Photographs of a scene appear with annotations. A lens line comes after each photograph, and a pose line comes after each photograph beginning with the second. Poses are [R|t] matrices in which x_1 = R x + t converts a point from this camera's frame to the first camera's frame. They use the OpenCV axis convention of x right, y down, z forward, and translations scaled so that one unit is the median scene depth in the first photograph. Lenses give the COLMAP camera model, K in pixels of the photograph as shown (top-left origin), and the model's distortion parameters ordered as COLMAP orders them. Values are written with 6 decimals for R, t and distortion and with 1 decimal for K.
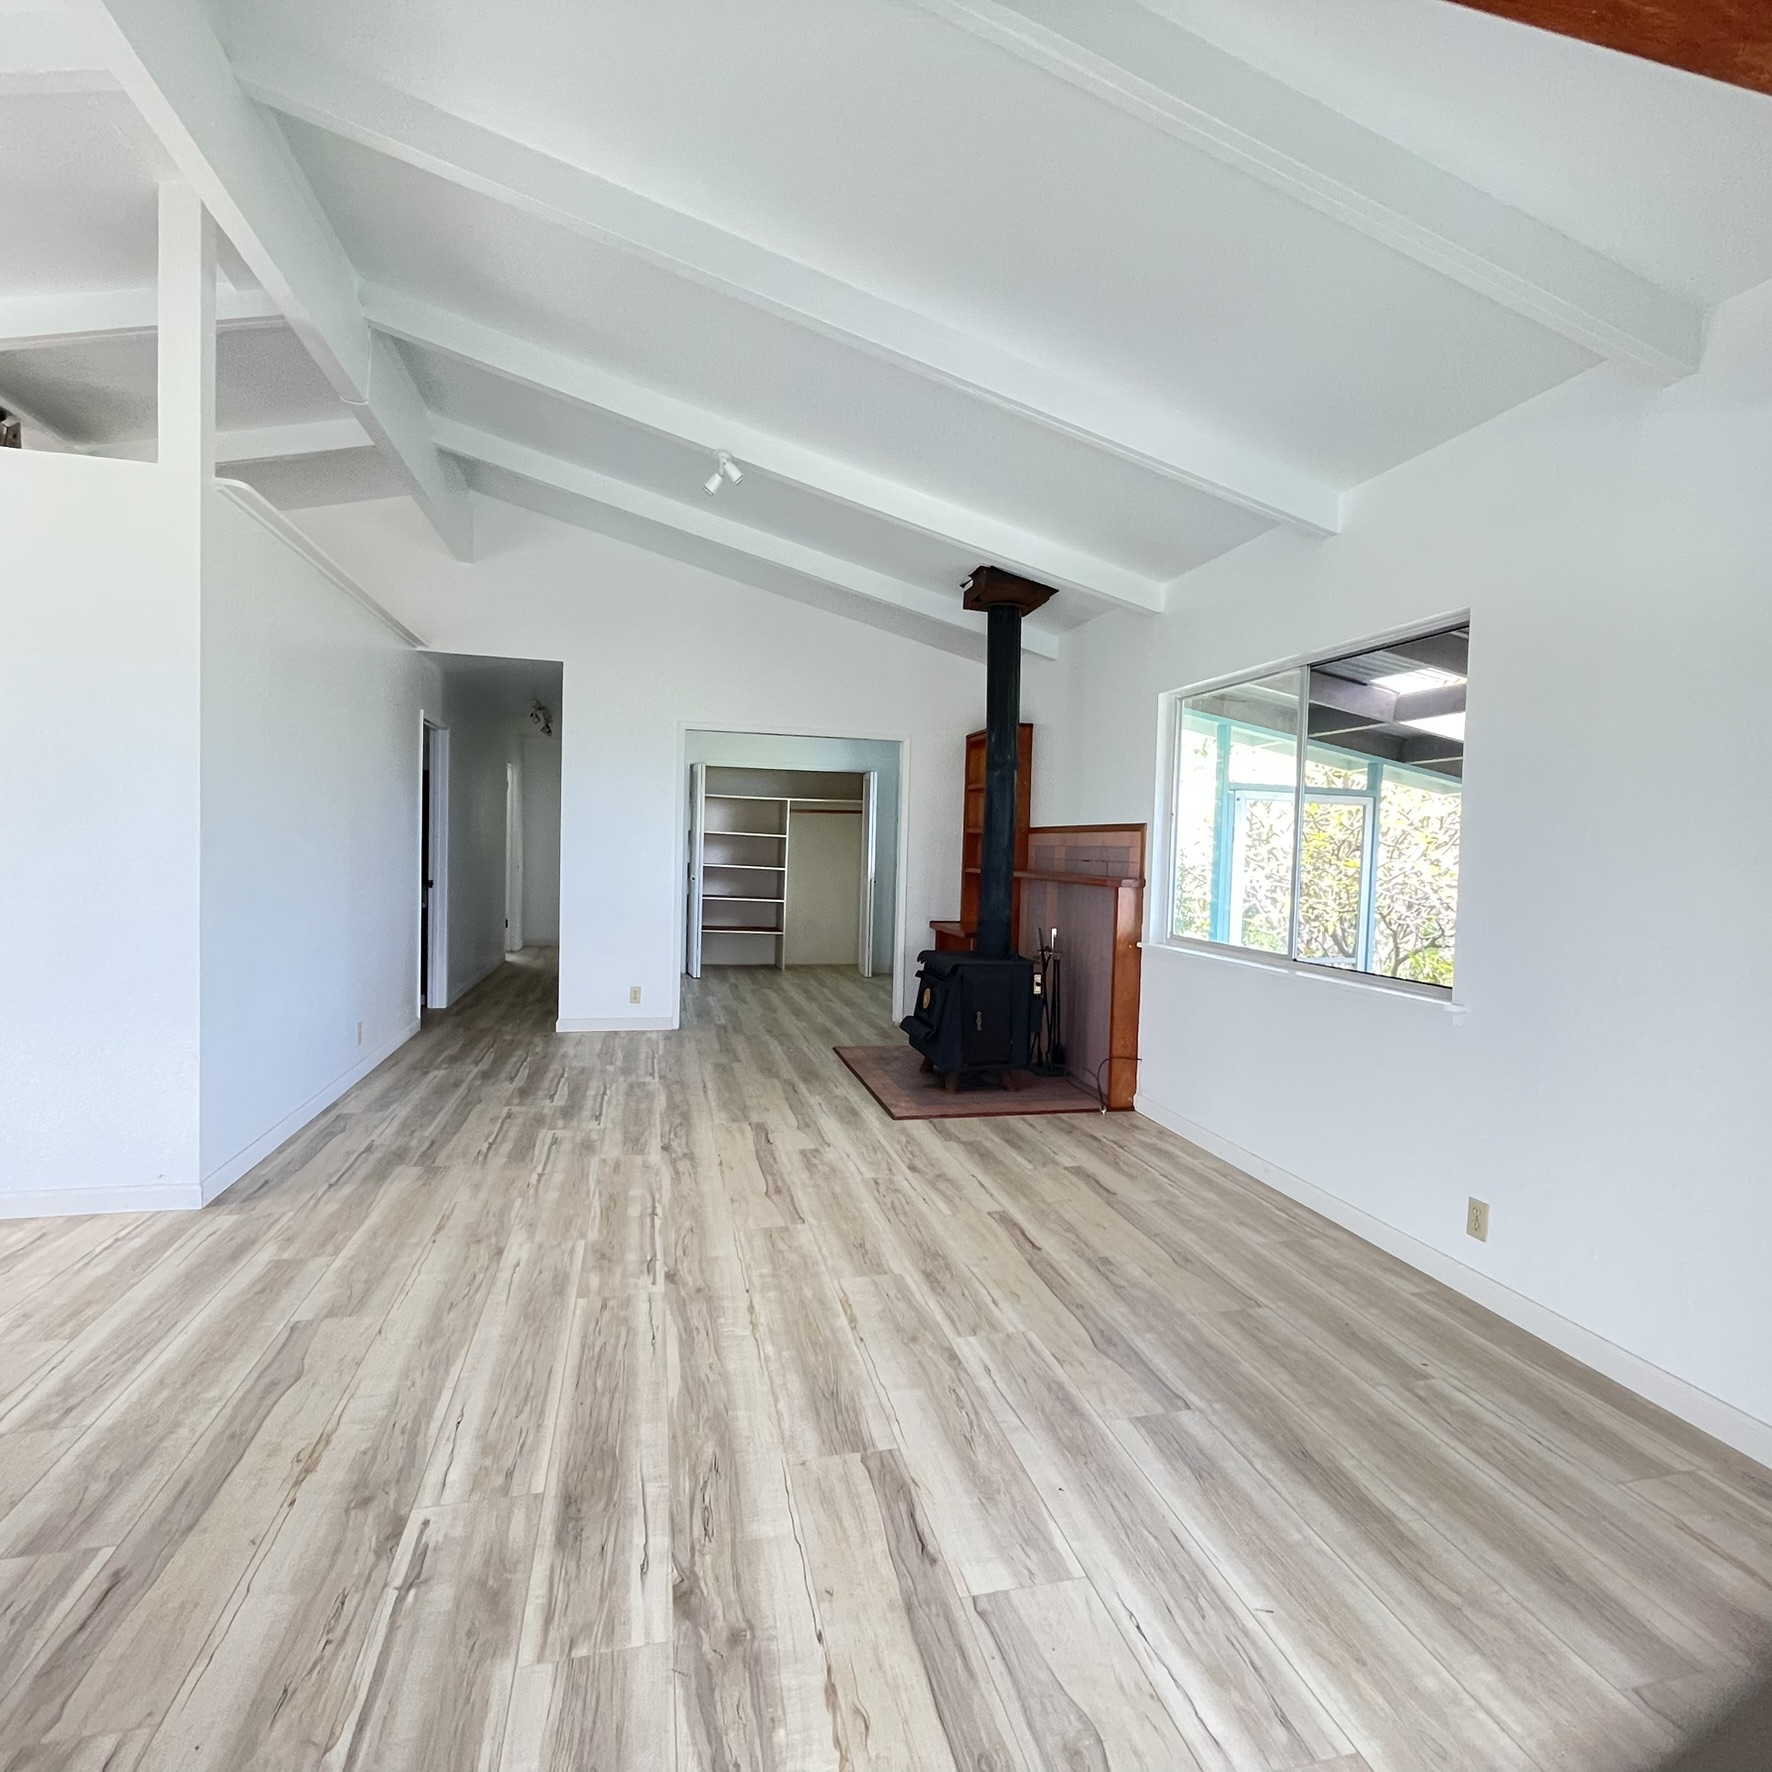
lens RADIAL K [[939.4, 0, 879.4], [0, 939.4, 888.0], [0, 0, 1]] dist [0.000722, 0.000371]
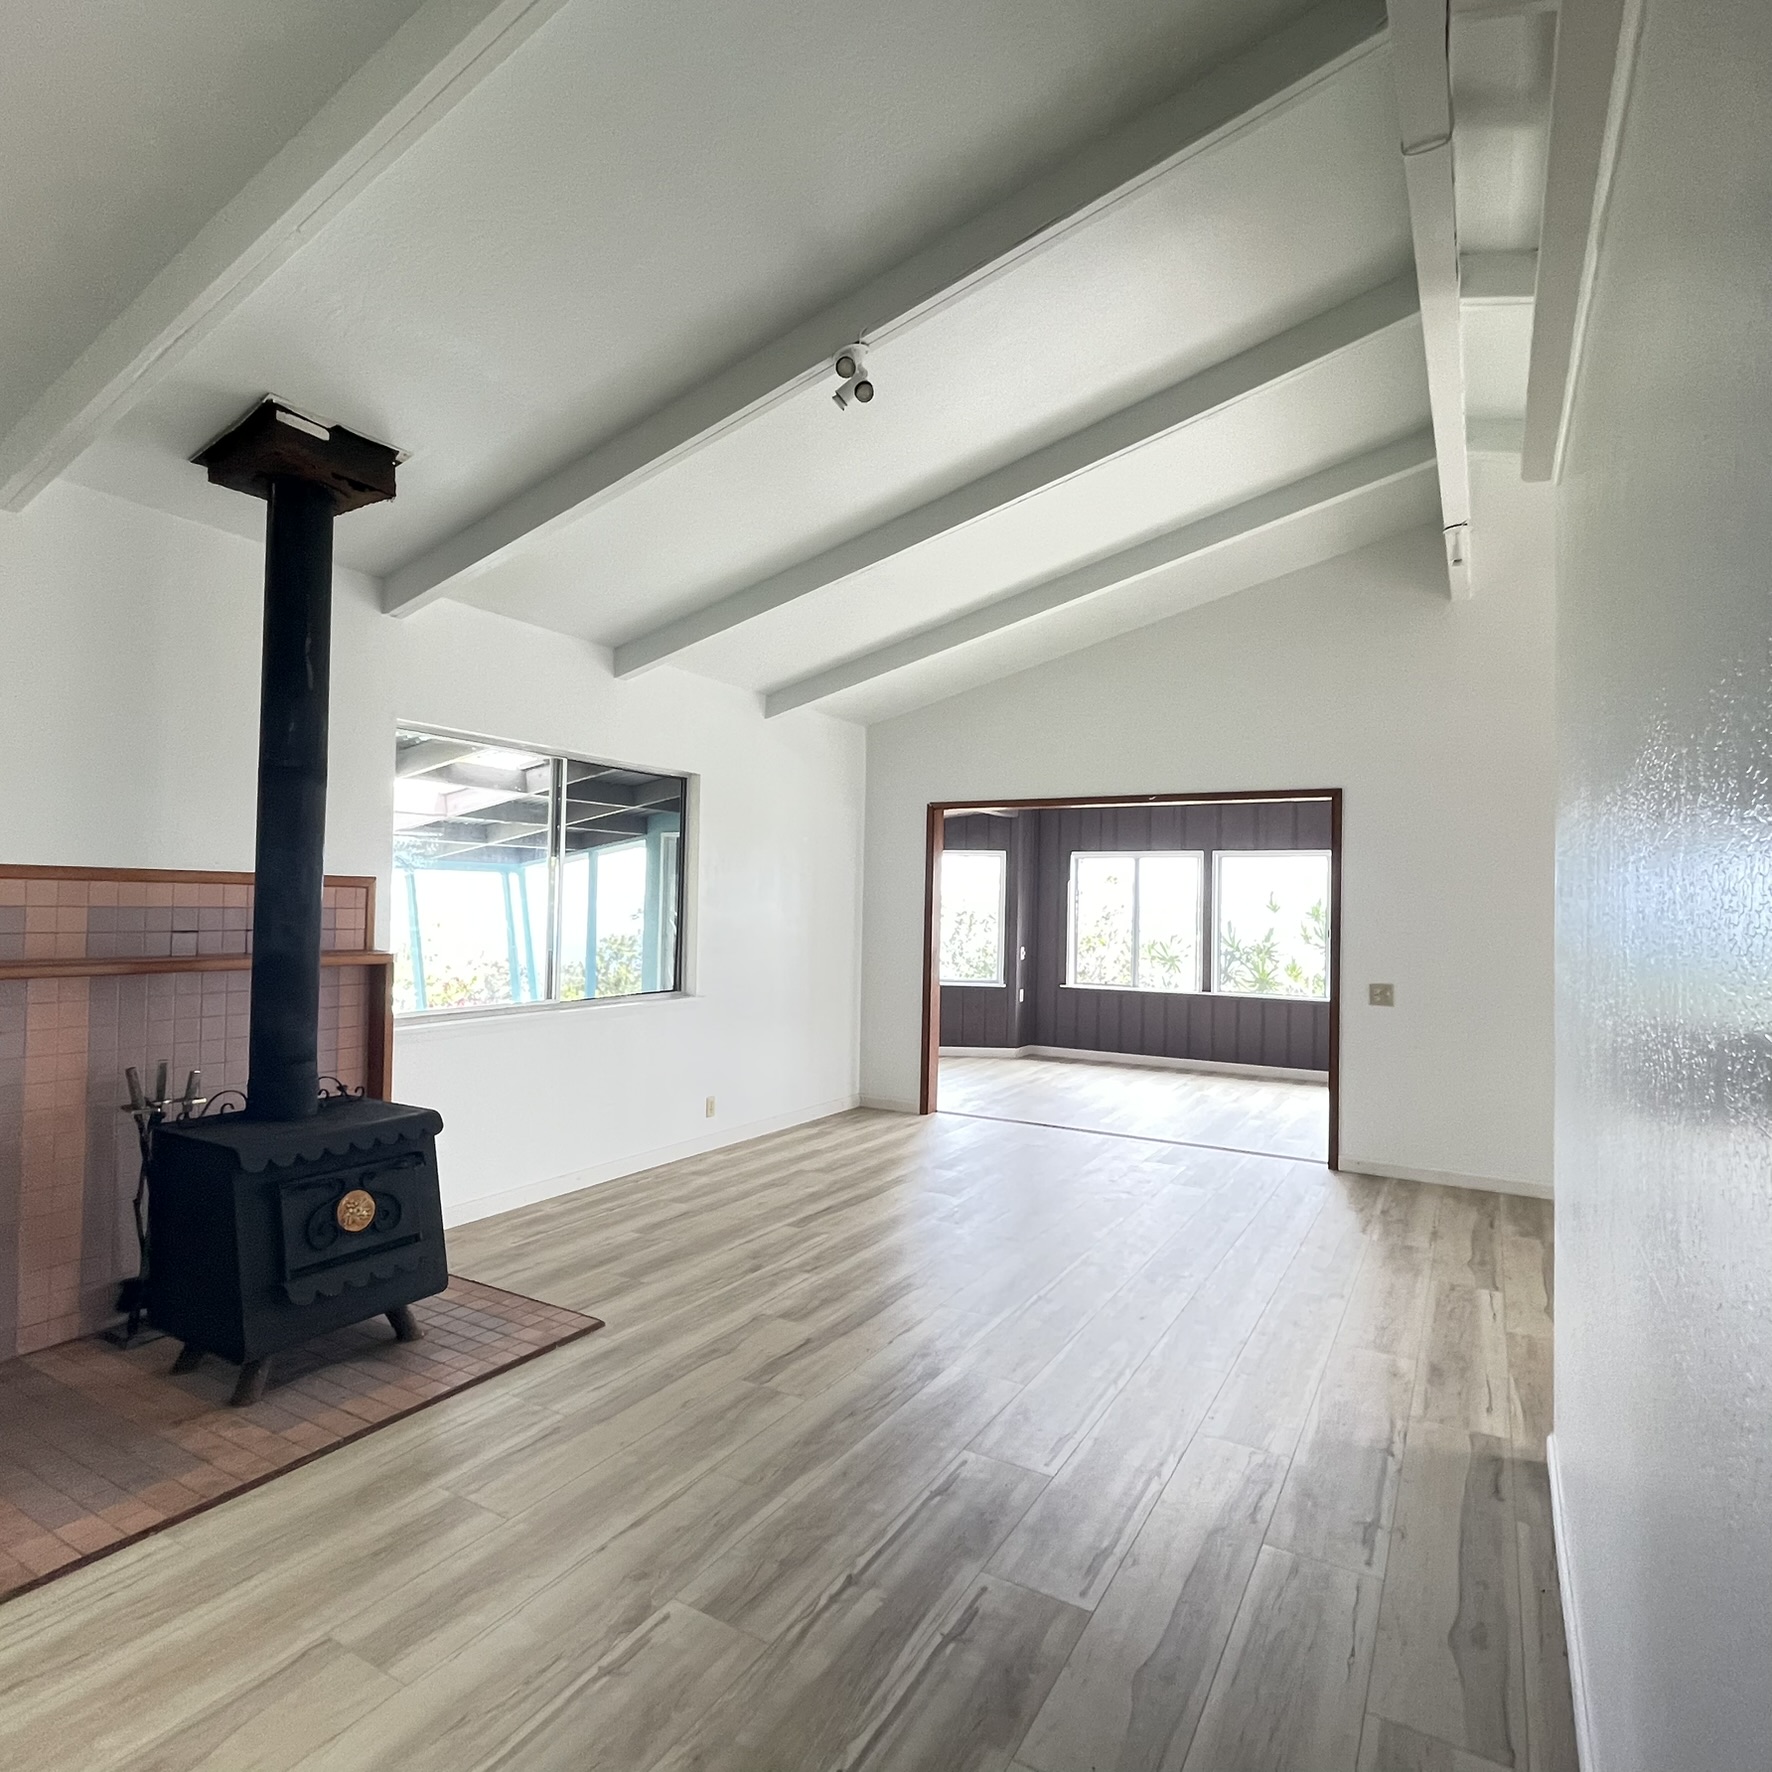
lens RADIAL K [[1021.9, 0, 887.0], [0, 1021.9, 873.7], [0, 0, 1]] dist [-0.003158, 0.001680]
pose [[-0.718490, -0.019875, 0.695253, -0.816870], [-0.008754, 0.999771, 0.019534, -0.123945], [-0.695482, 0.007949, -0.718500, 1.766885]]
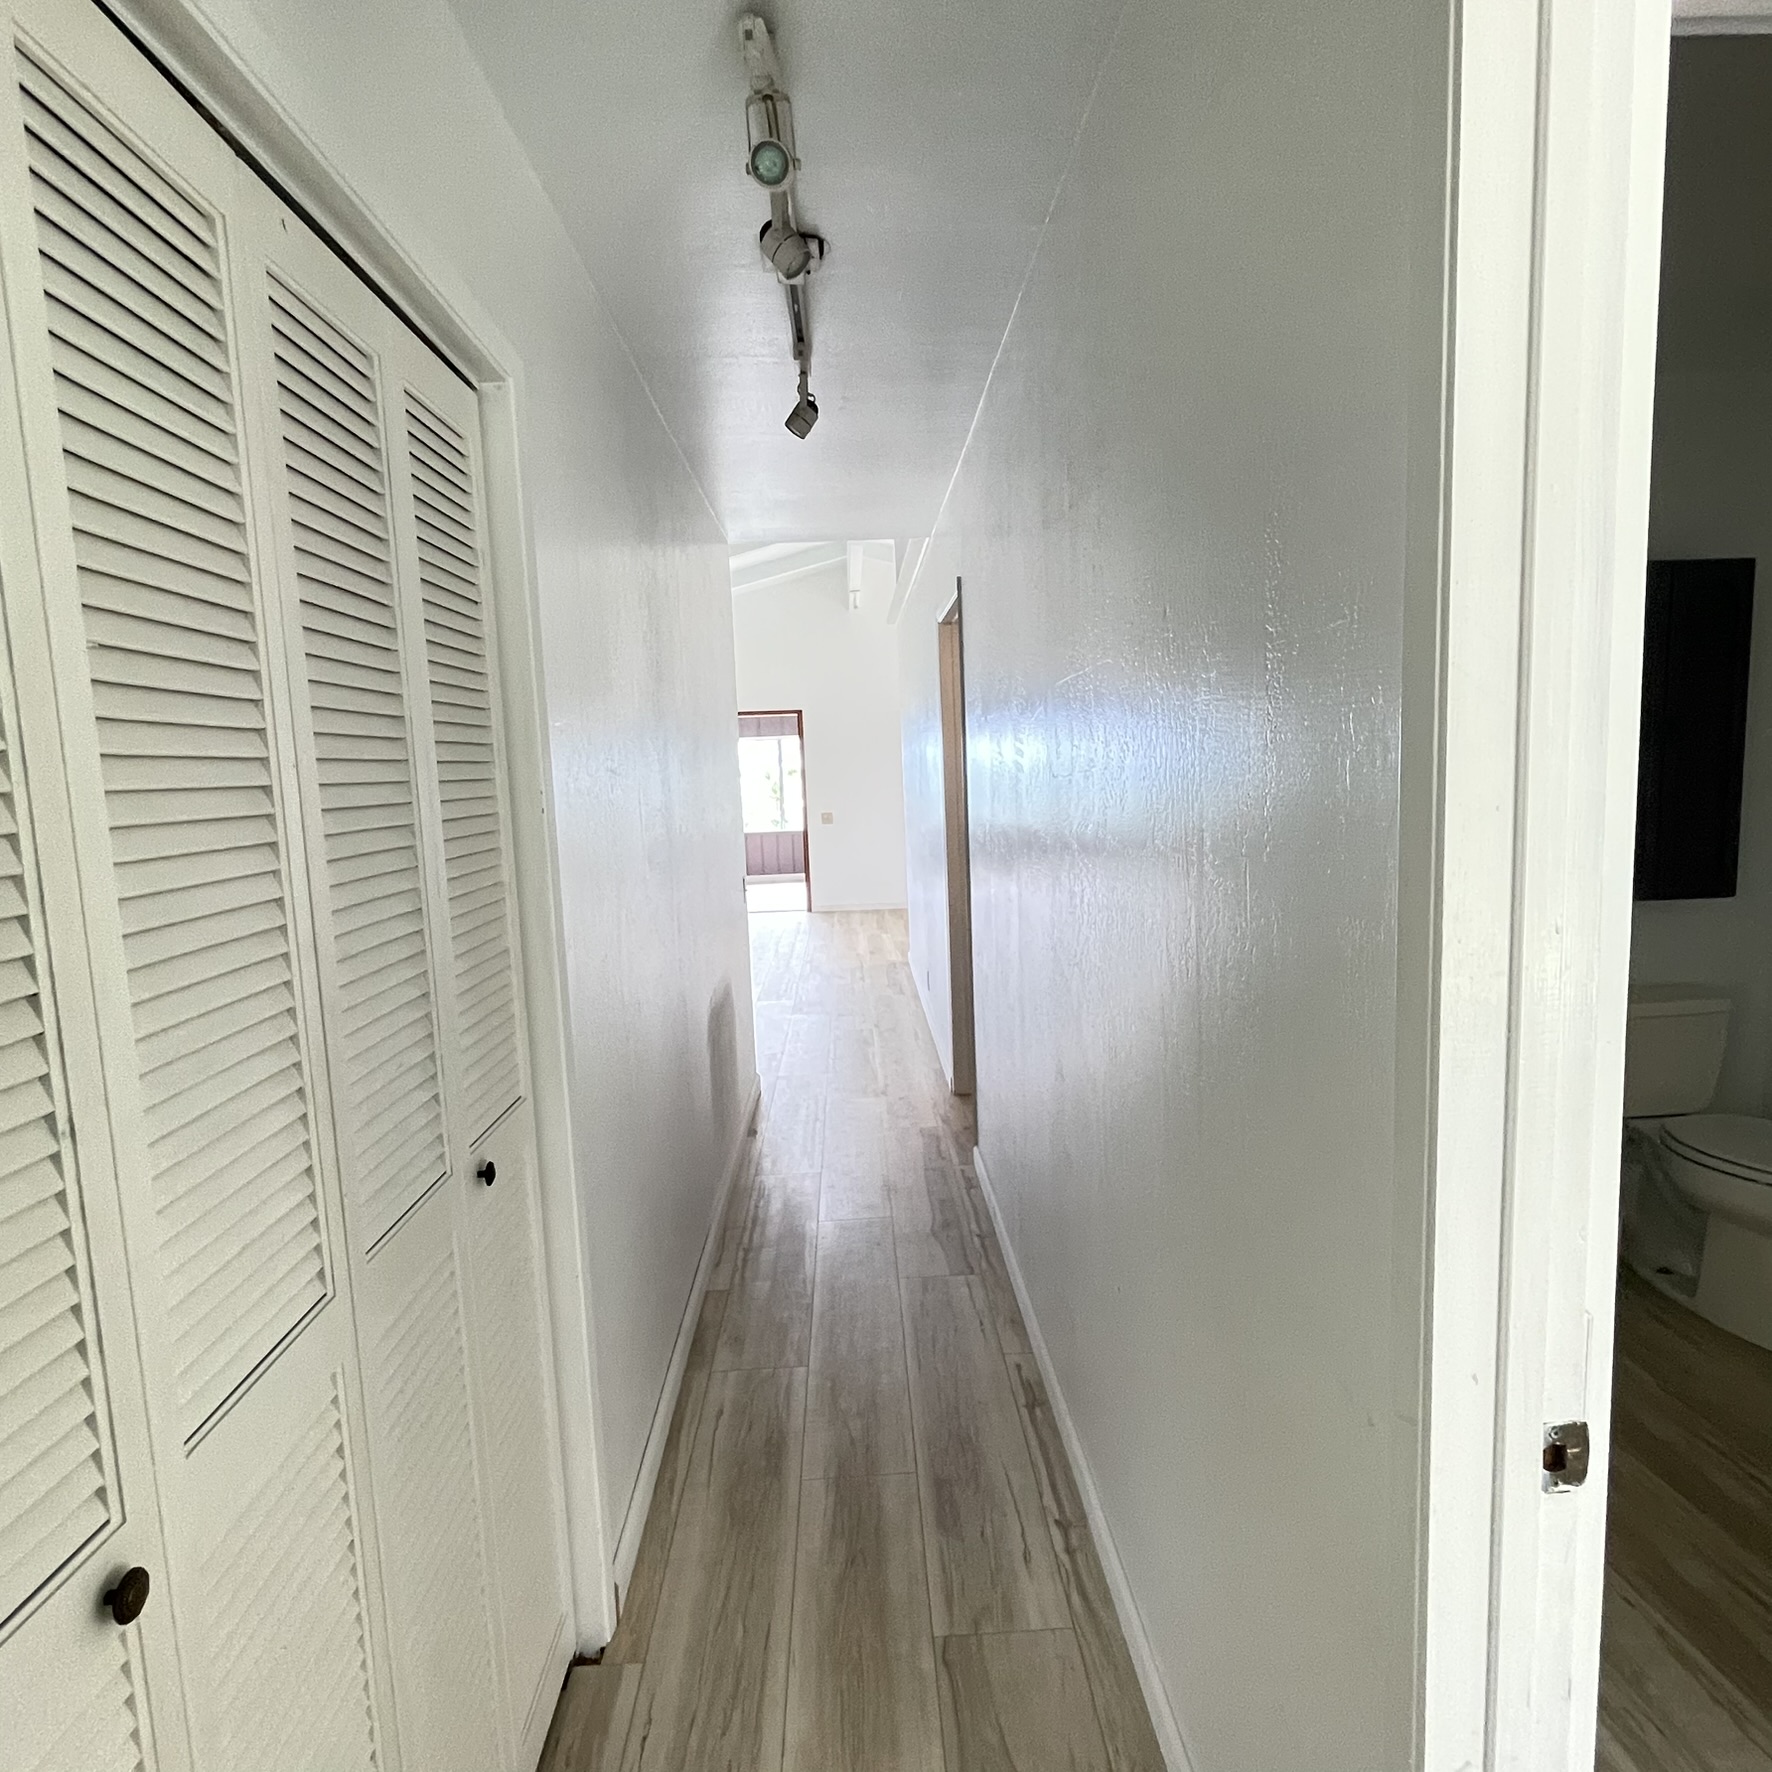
lens RADIAL K [[1021.9, 0, 885.4], [0, 1021.9, 884.7], [0, 0, 1]] dist [-0.003158, 0.001680]
pose [[-0.979792, -0.007174, 0.199888, -1.037117], [0.023590, 0.988237, 0.151099, -0.170327], [-0.198621, 0.152761, -0.968098, 2.978393]]
